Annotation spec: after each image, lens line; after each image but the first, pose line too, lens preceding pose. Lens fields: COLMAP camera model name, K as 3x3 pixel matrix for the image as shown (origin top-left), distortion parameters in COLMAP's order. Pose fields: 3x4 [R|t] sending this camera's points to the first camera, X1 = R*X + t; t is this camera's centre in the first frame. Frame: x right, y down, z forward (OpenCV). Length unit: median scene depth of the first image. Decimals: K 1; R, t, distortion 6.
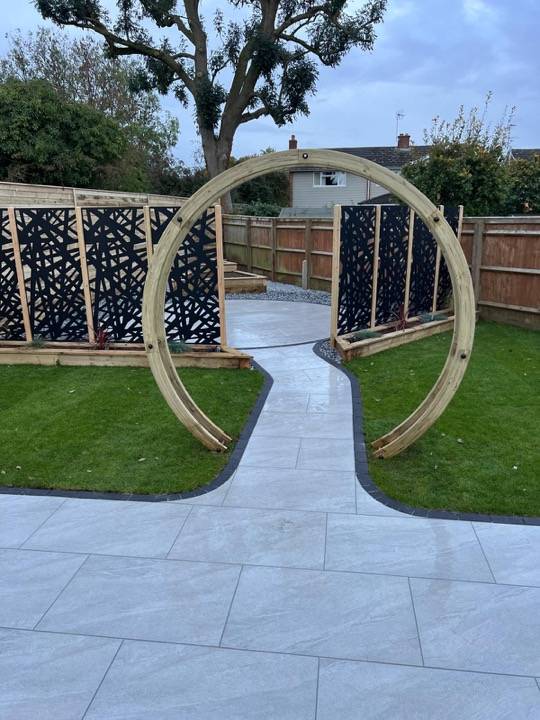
lens RADIAL K [[538.2, 0, 270.0], [0, 538.2, 360.0], [0, 0, 1]] dist [0.047168, -0.053934]
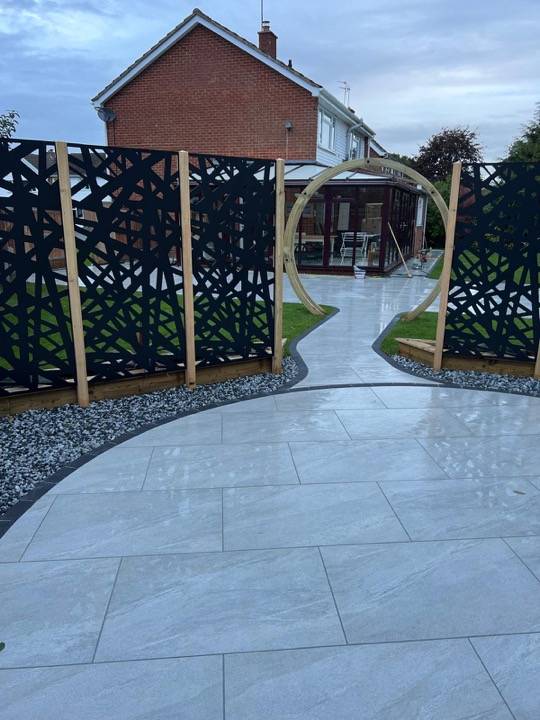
lens RADIAL K [[538.2, 0, 270.0], [0, 538.2, 360.0], [0, 0, 1]] dist [0.047168, -0.053934]
pose [[-0.976718, -0.057003, 0.206817, -0.006236], [0.054453, 0.866603, 0.496018, -0.195534], [-0.207503, 0.495731, -0.843323, 0.826142]]
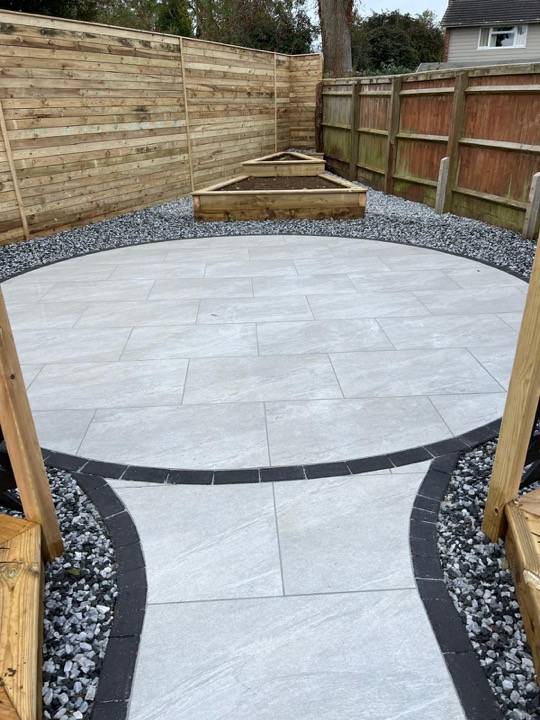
lens RADIAL K [[538.2, 0, 270.0], [0, 538.2, 360.0], [0, 0, 1]] dist [0.047168, -0.053934]
pose [[0.969427, 0.092193, -0.227402, 0.035297], [-0.049418, 0.981100, 0.187085, -0.076121], [0.240352, -0.170127, 0.955661, 0.395057]]
